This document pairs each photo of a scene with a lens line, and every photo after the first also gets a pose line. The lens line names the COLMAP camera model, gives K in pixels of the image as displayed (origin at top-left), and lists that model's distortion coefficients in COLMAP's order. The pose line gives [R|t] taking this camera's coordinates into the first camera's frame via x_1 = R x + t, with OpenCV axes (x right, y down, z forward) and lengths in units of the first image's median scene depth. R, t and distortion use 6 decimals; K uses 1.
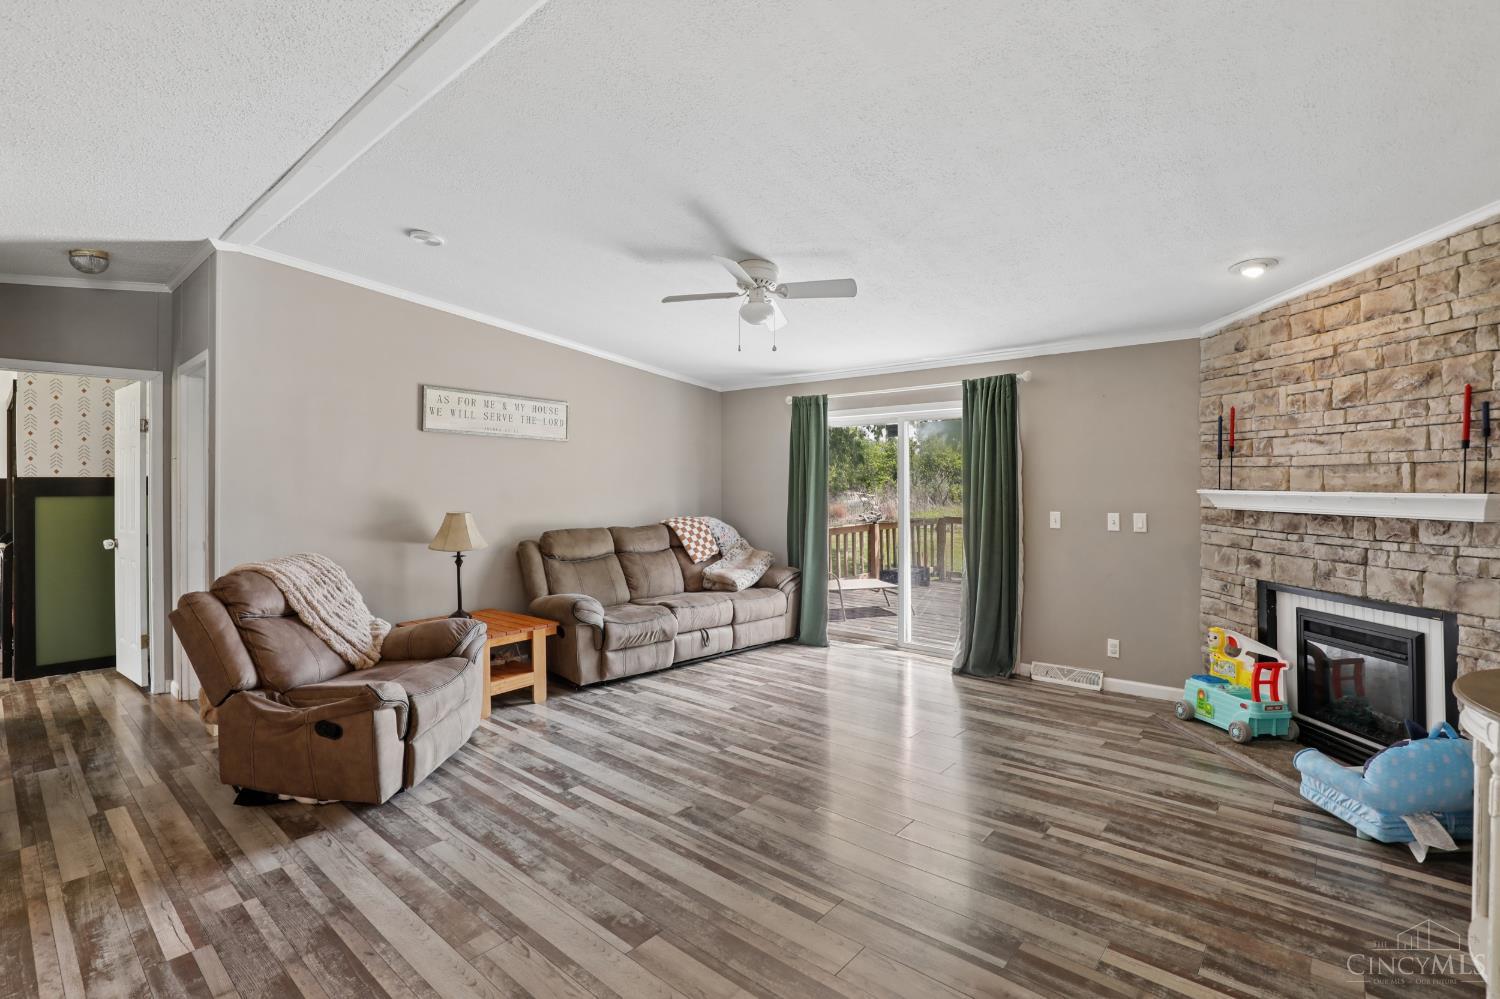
lens RADIAL K [[696.0, 0, 750.0], [0, 696.0, 499.5], [0, 0, 1]] dist [-0.024809, 0.000615]
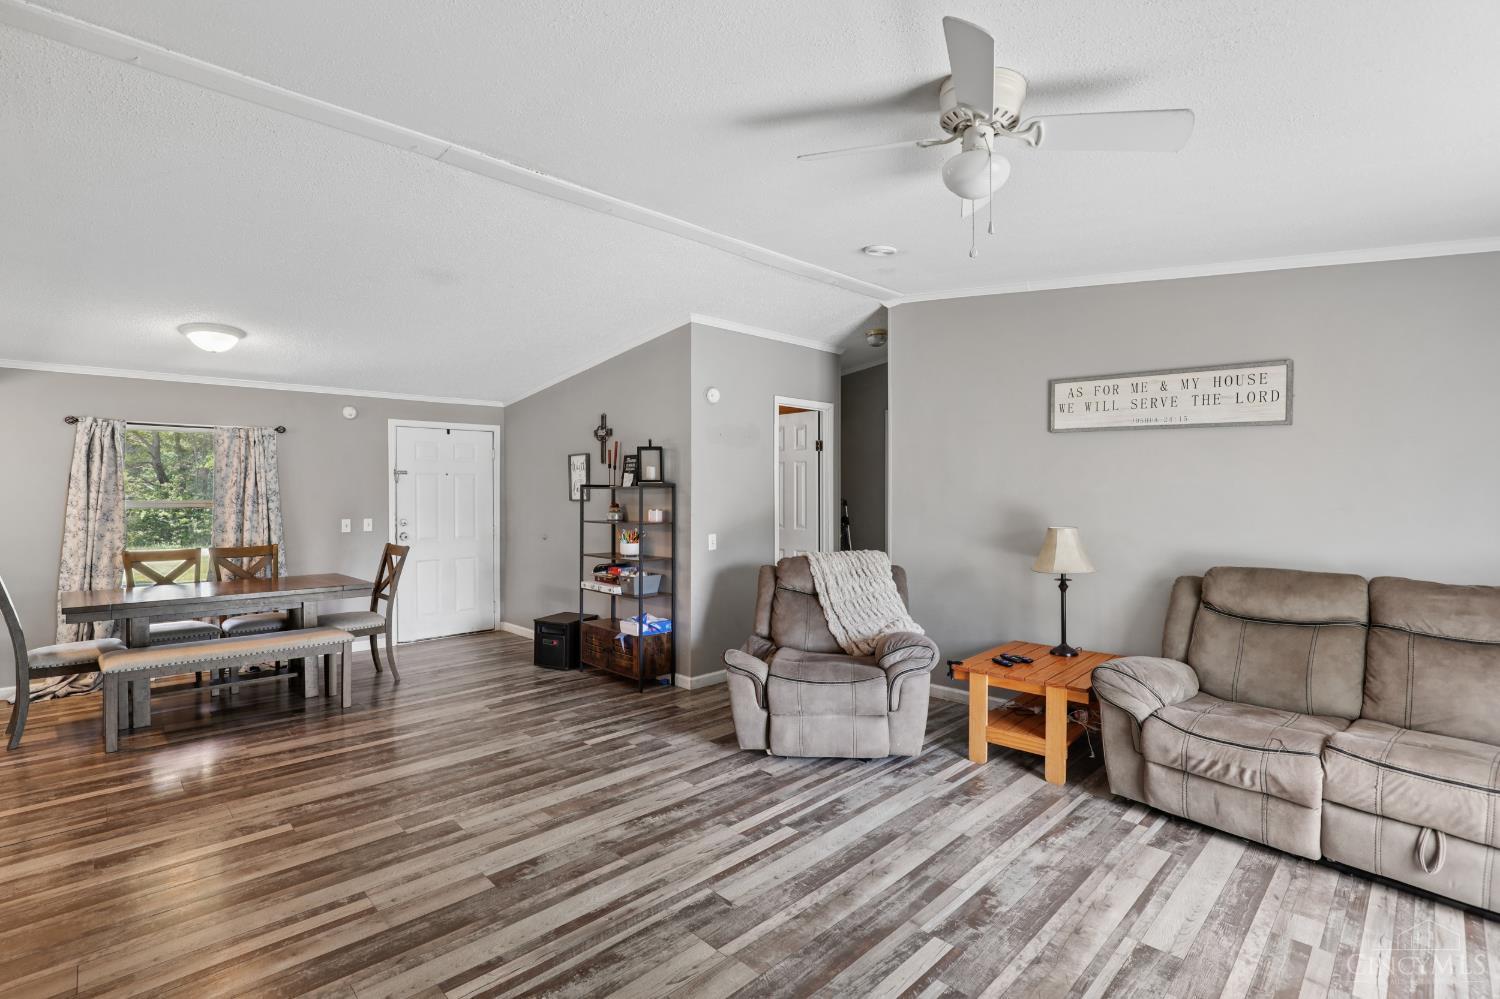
lens RADIAL K [[696.0, 0, 750.0], [0, 696.0, 499.5], [0, 0, 1]] dist [-0.024809, 0.000615]
pose [[-0.082872, 0.023823, -0.996275, 0.582684], [-0.019295, 0.999488, 0.025505, -0.037269], [0.996373, 0.021337, -0.082370, 0.902021]]
